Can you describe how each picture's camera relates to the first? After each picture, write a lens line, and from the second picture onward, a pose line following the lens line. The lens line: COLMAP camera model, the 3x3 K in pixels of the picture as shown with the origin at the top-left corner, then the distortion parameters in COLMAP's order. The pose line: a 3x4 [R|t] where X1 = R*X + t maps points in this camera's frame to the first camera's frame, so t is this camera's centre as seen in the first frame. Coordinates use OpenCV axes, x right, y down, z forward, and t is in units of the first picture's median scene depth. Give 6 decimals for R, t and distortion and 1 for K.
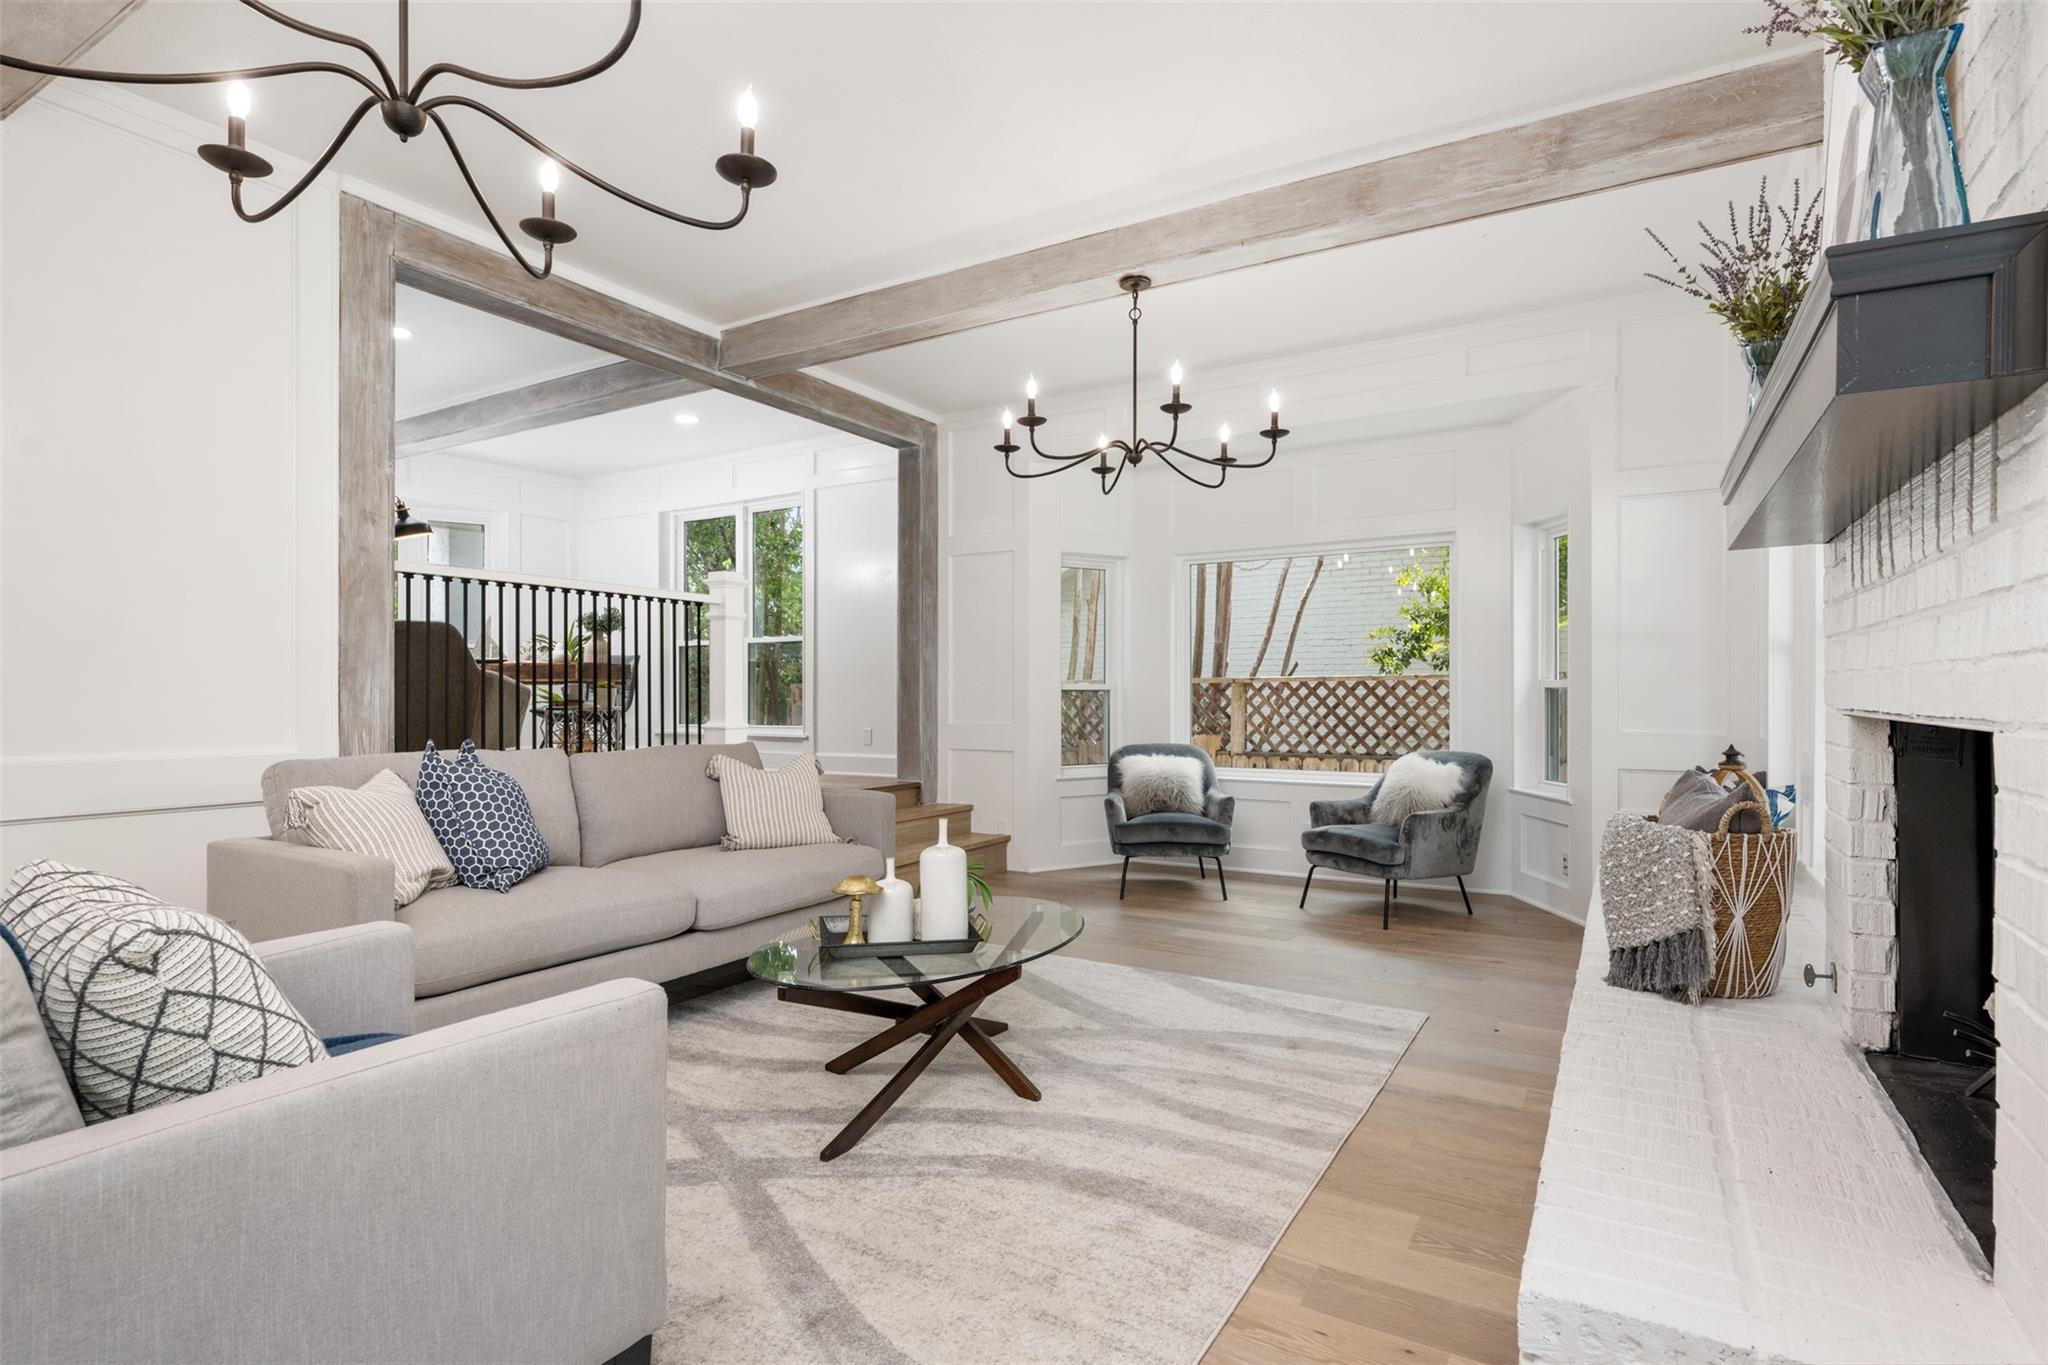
lens RADIAL K [[1046.9, 0, 1024.0], [0, 1046.9, 682.5], [0, 0, 1]] dist [0.001597, 0.000447]
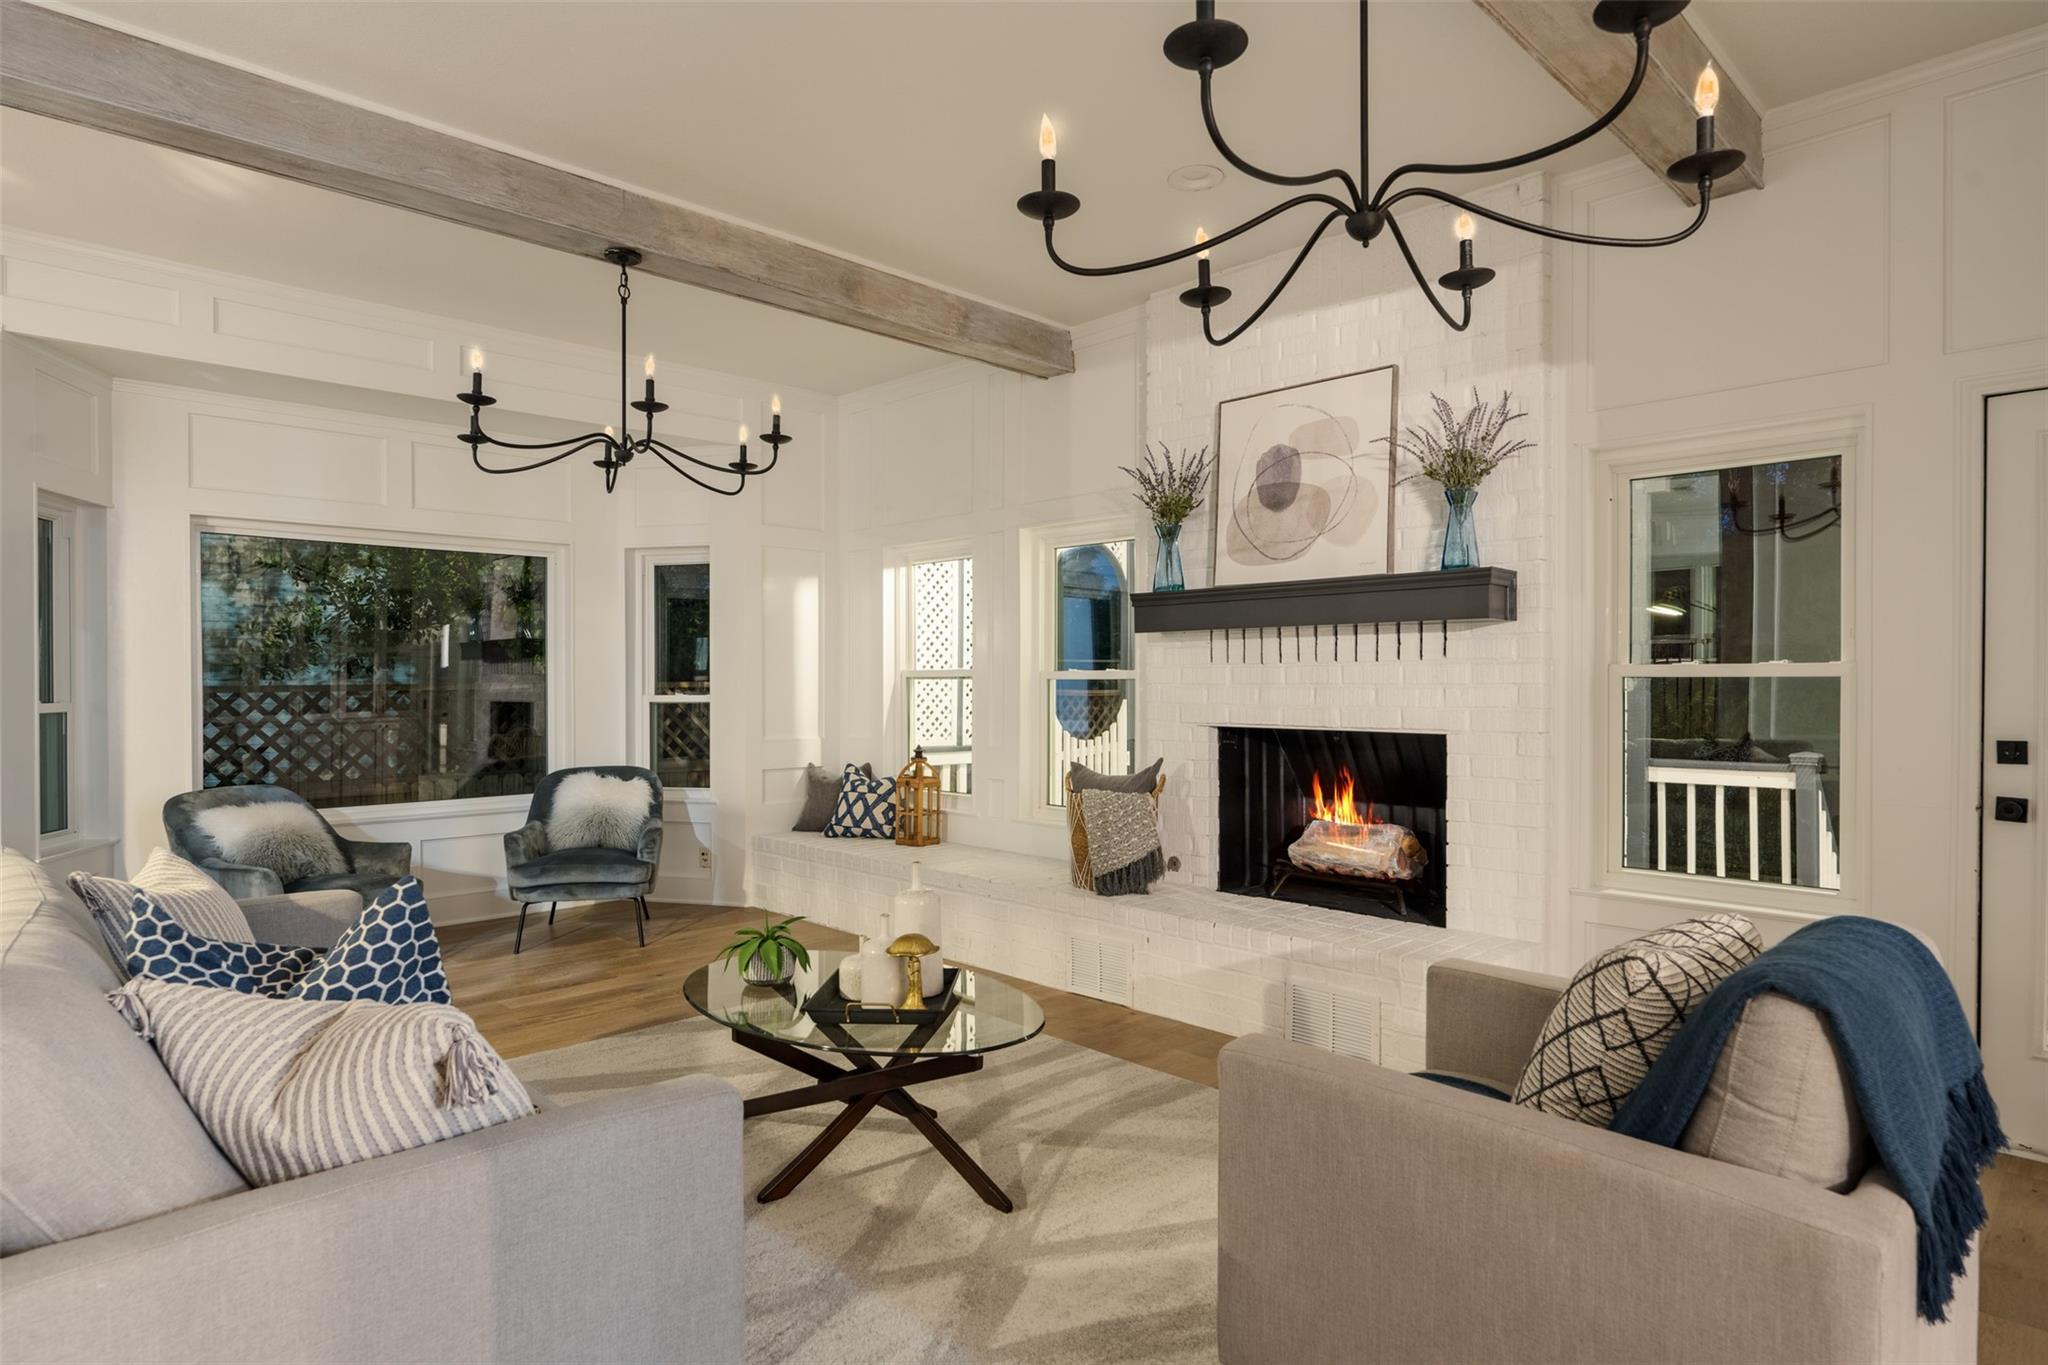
lens RADIAL K [[1111.9, 0, 1024.0], [0, 1111.9, 682.5], [0, 0, 1]] dist [-0.002022, -0.000342]
pose [[0.272504, 0.002573, 0.962151, -0.875742], [-0.016067, 0.999869, 0.001877, -0.034492], [-0.962021, -0.015970, 0.272509, 0.508771]]
